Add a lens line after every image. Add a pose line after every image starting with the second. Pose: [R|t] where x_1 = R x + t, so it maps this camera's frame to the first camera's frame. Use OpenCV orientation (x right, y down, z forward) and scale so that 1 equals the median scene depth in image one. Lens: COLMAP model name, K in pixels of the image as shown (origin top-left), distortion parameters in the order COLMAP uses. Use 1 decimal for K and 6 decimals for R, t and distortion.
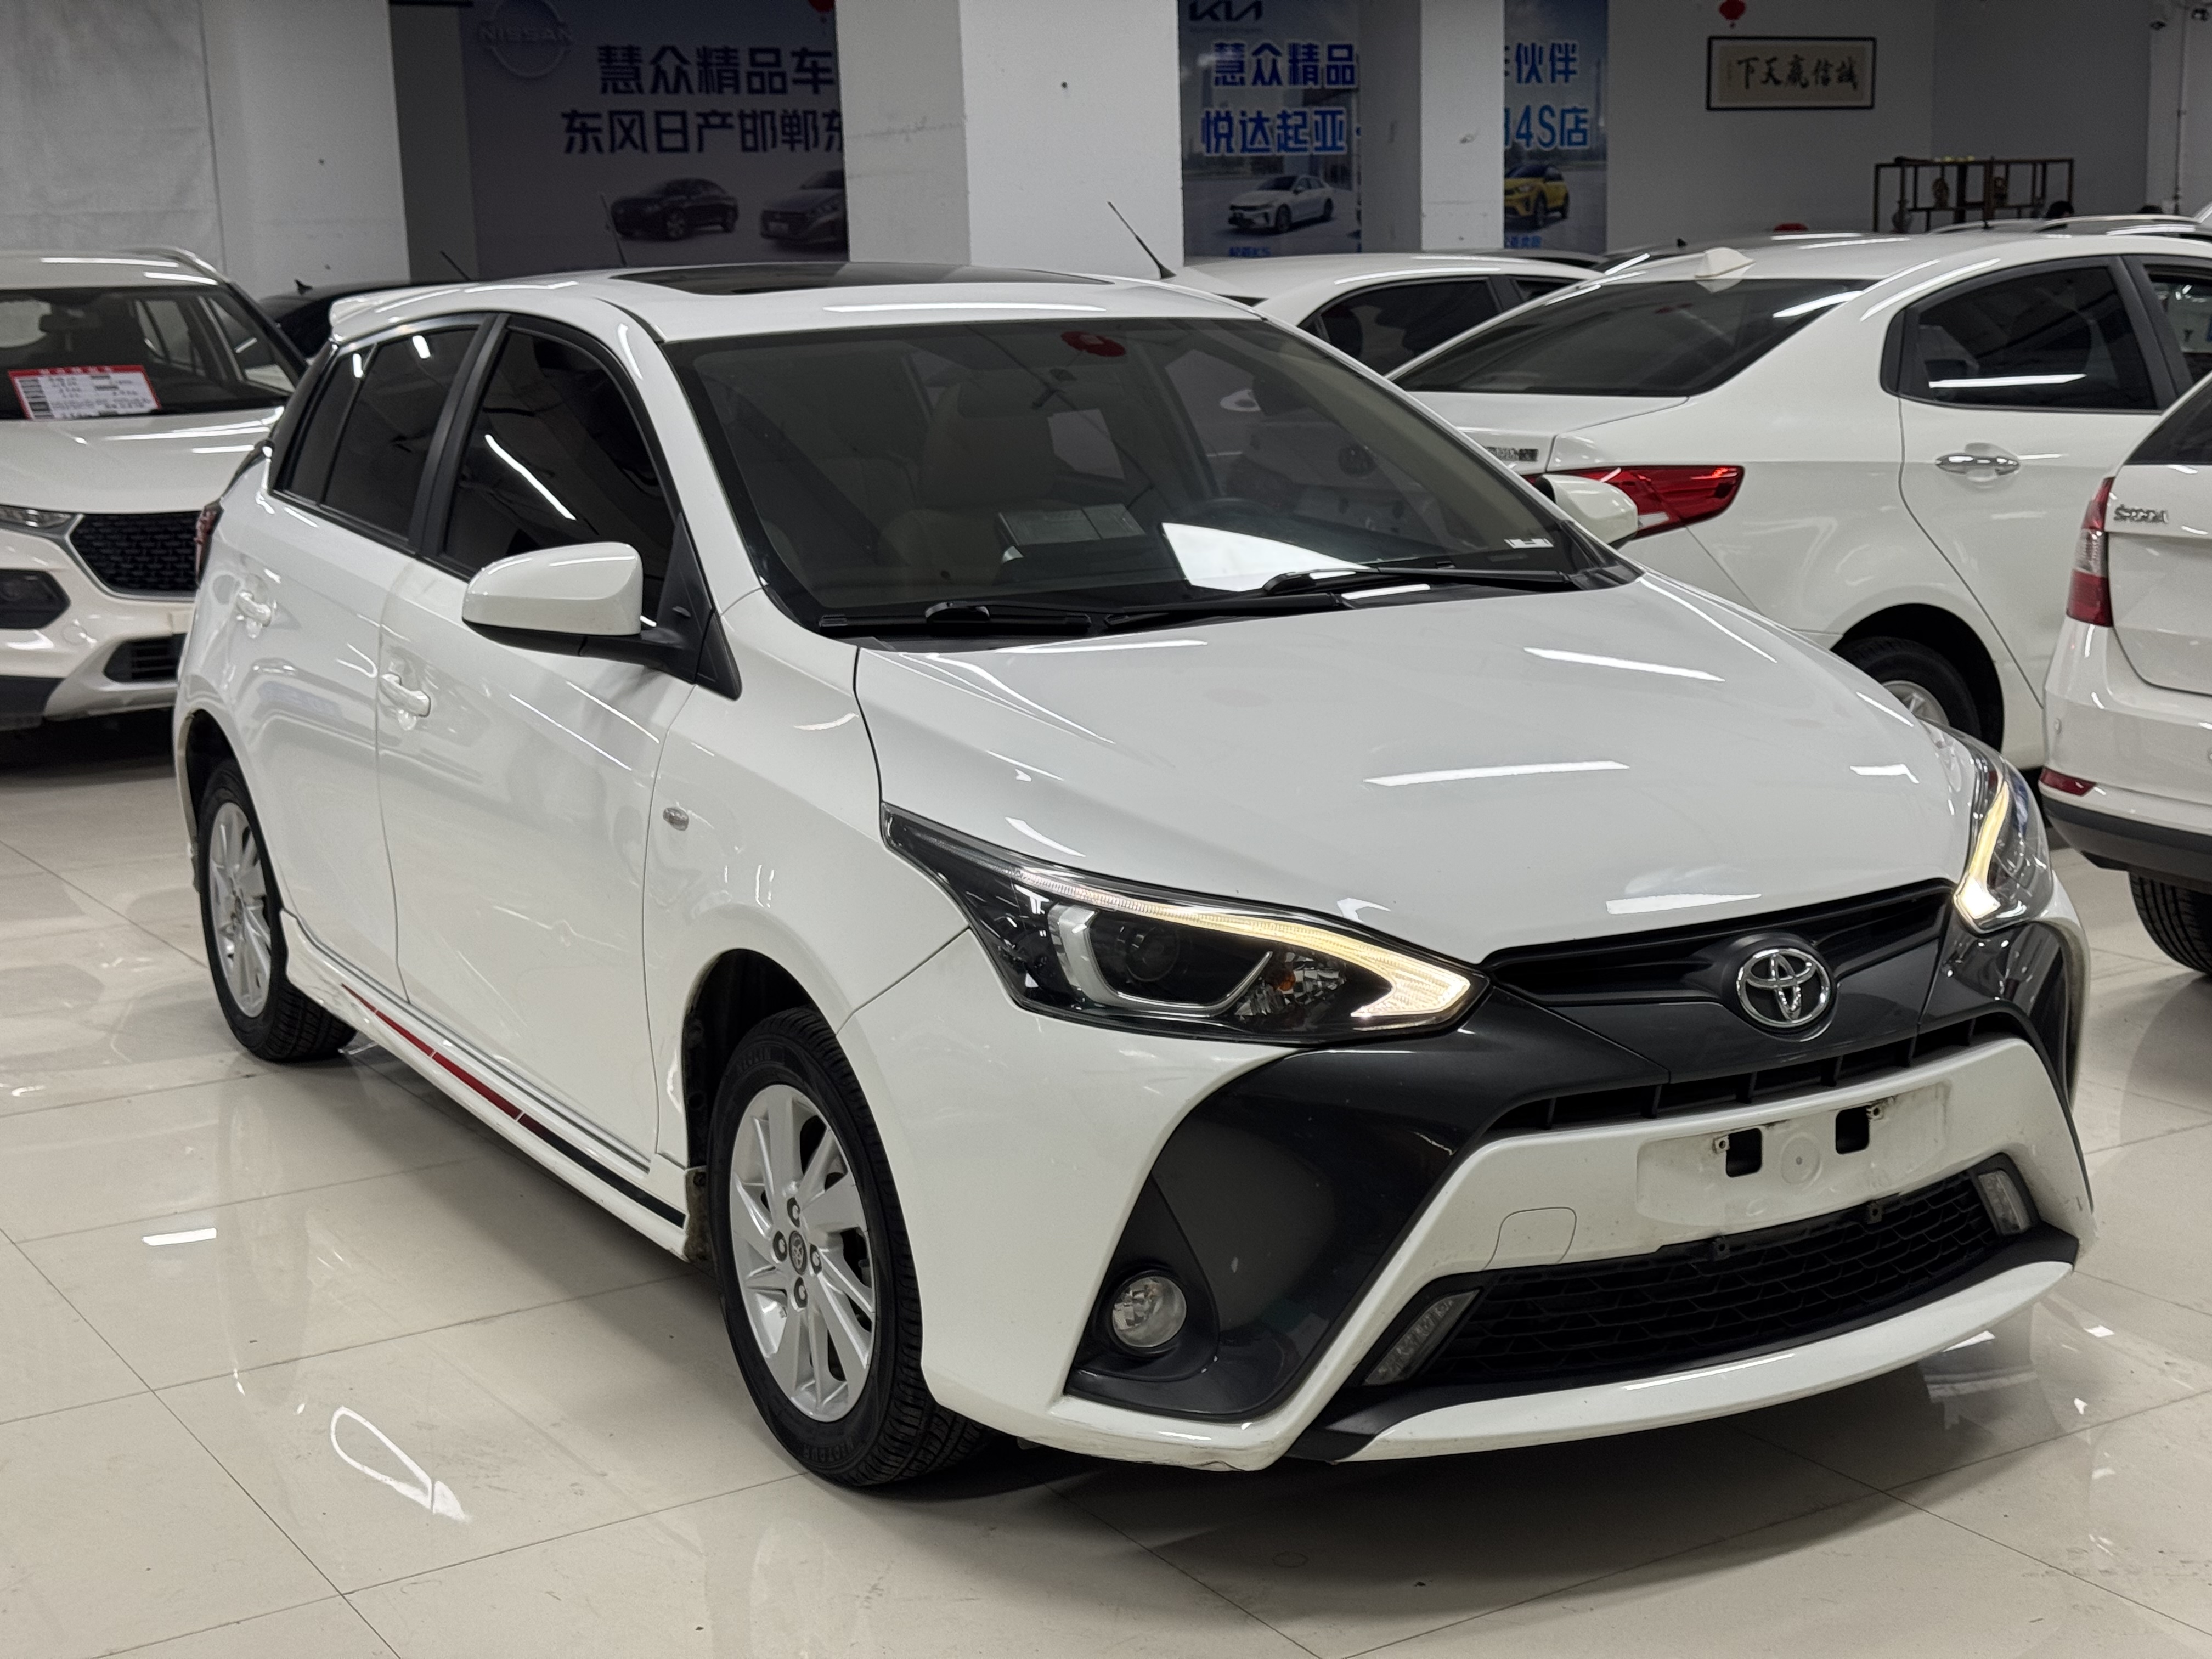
lens RADIAL K [[3047.2, 0, 1106.0], [0, 3047.2, 829.5], [0, 0, 1]] dist [0.176339, -0.362719]
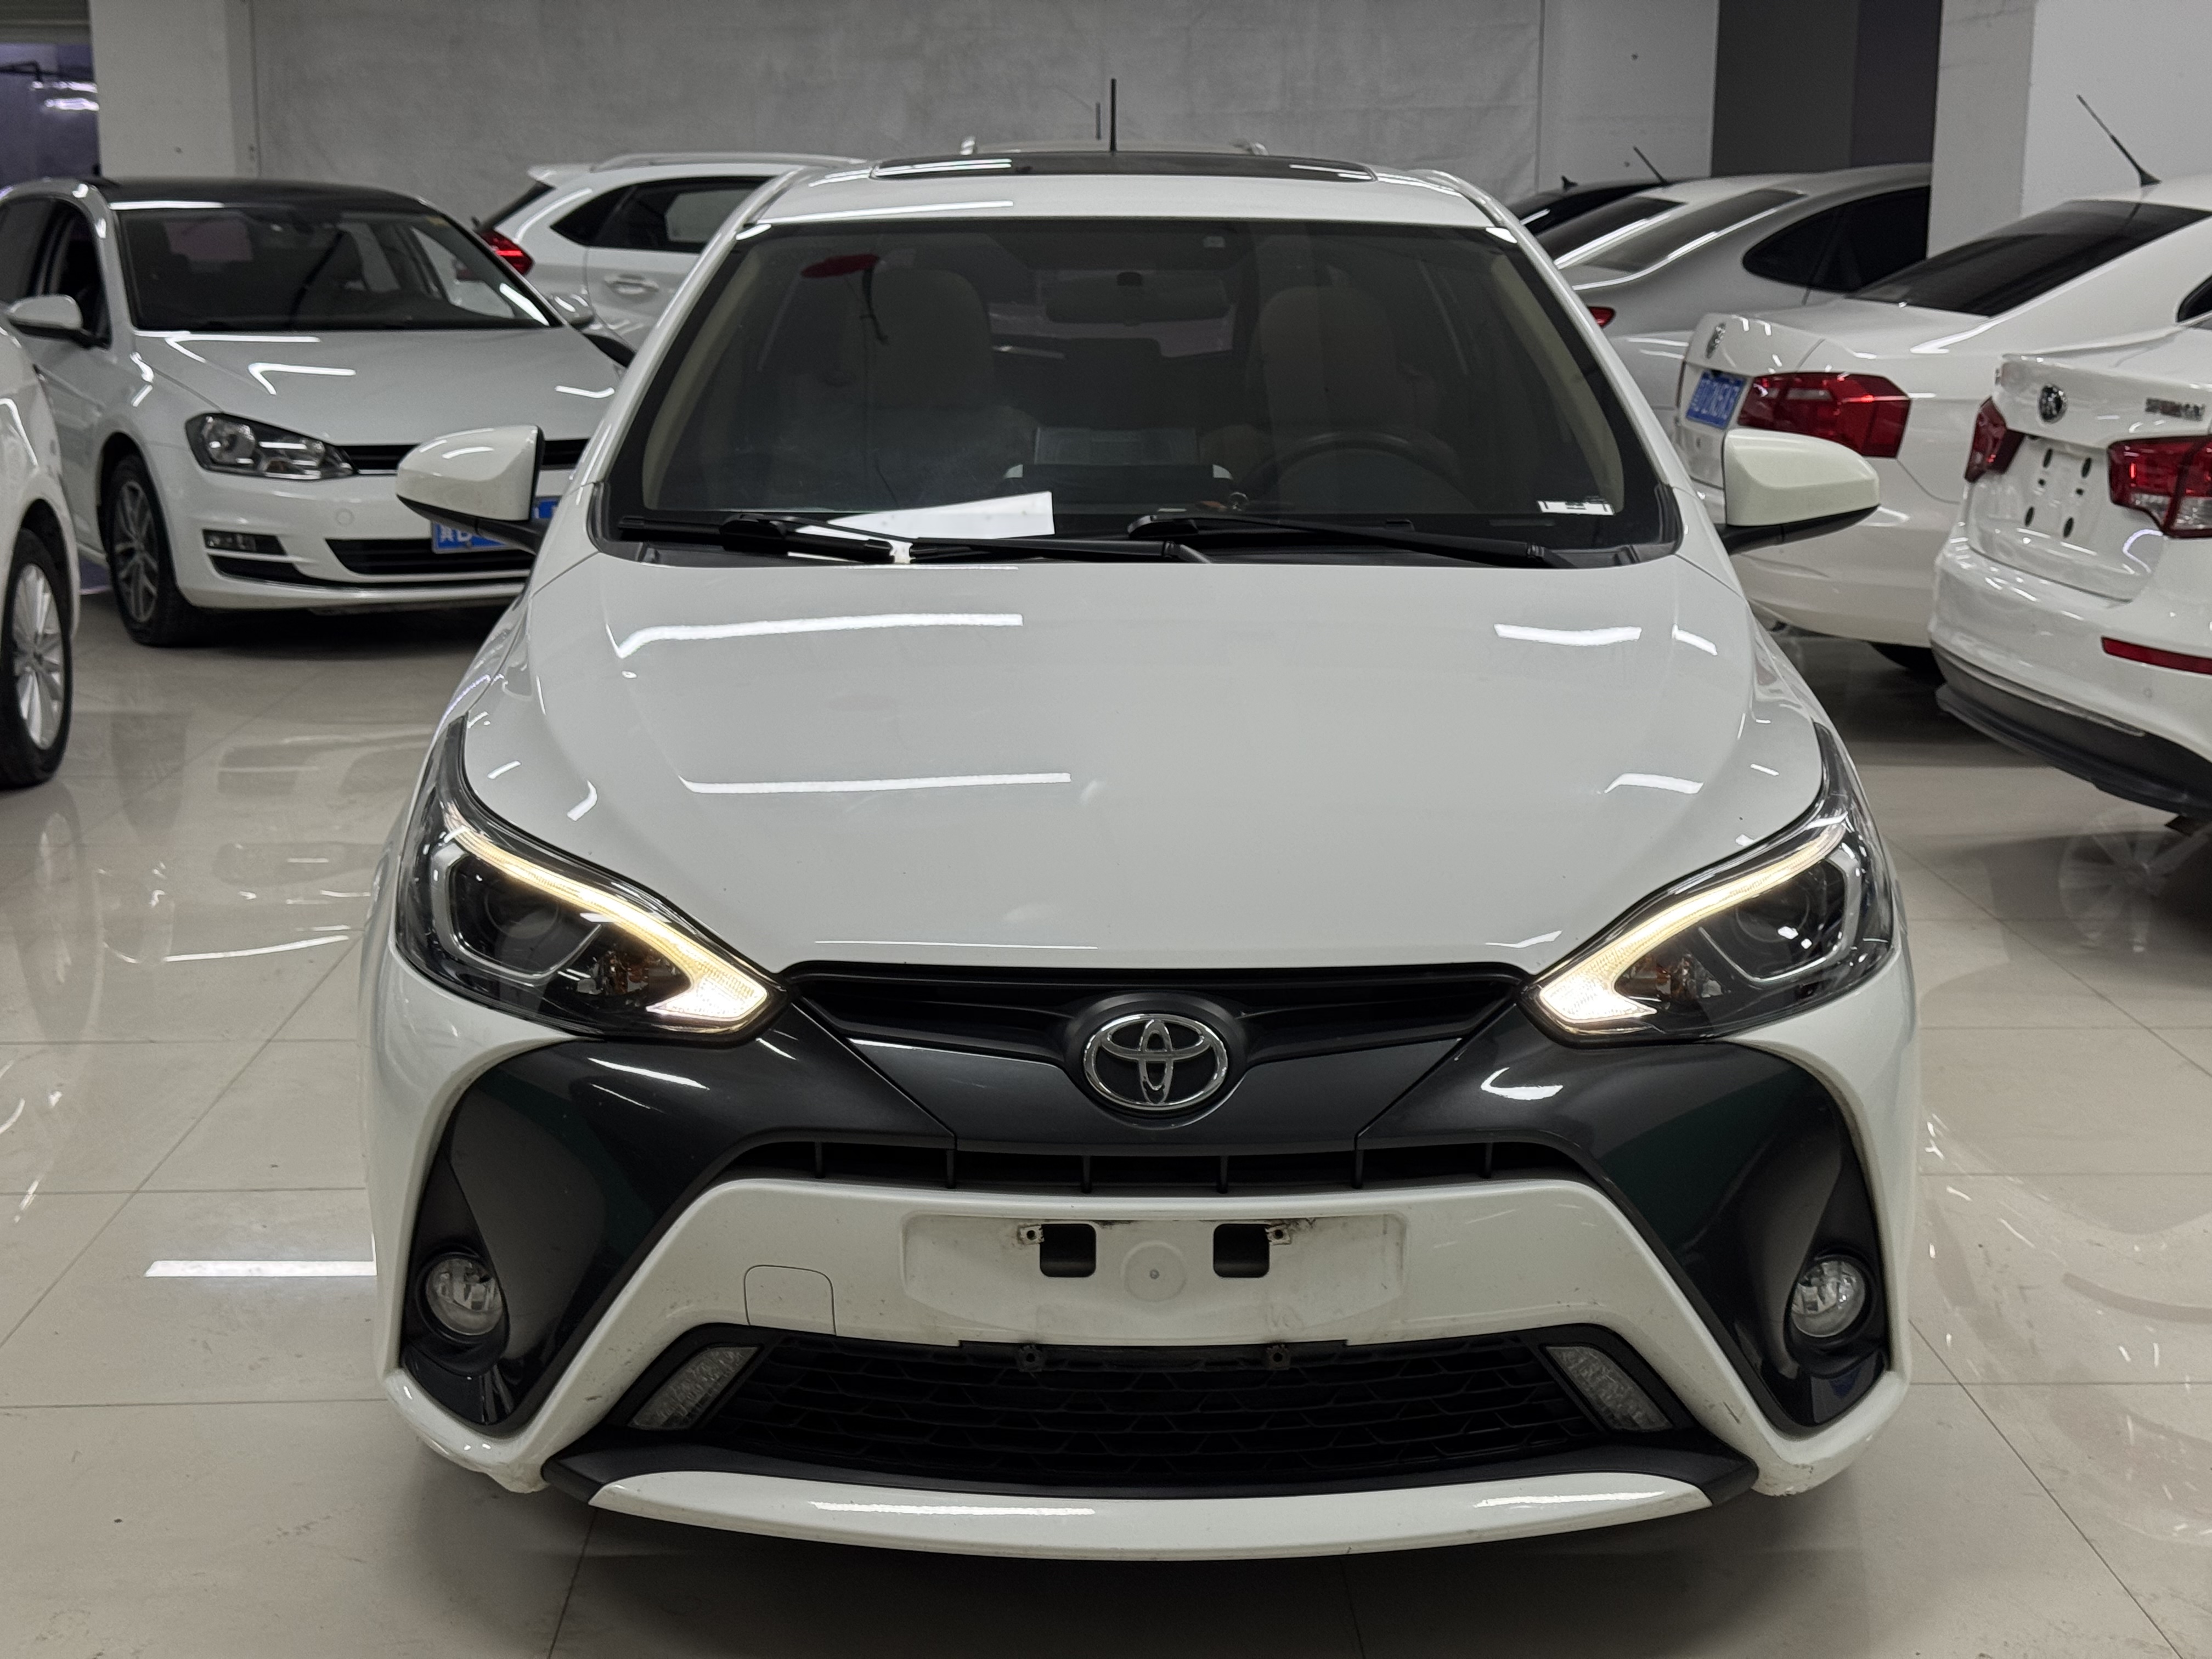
lens RADIAL K [[3047.2, 0, 1106.0], [0, 3047.2, 829.5], [0, 0, 1]] dist [0.176339, -0.362719]
pose [[0.867786, 0.130784, -0.479420, 0.588714], [-0.115954, 0.991406, 0.060567, -0.056969], [0.483221, 0.003032, 0.875493, 0.283918]]
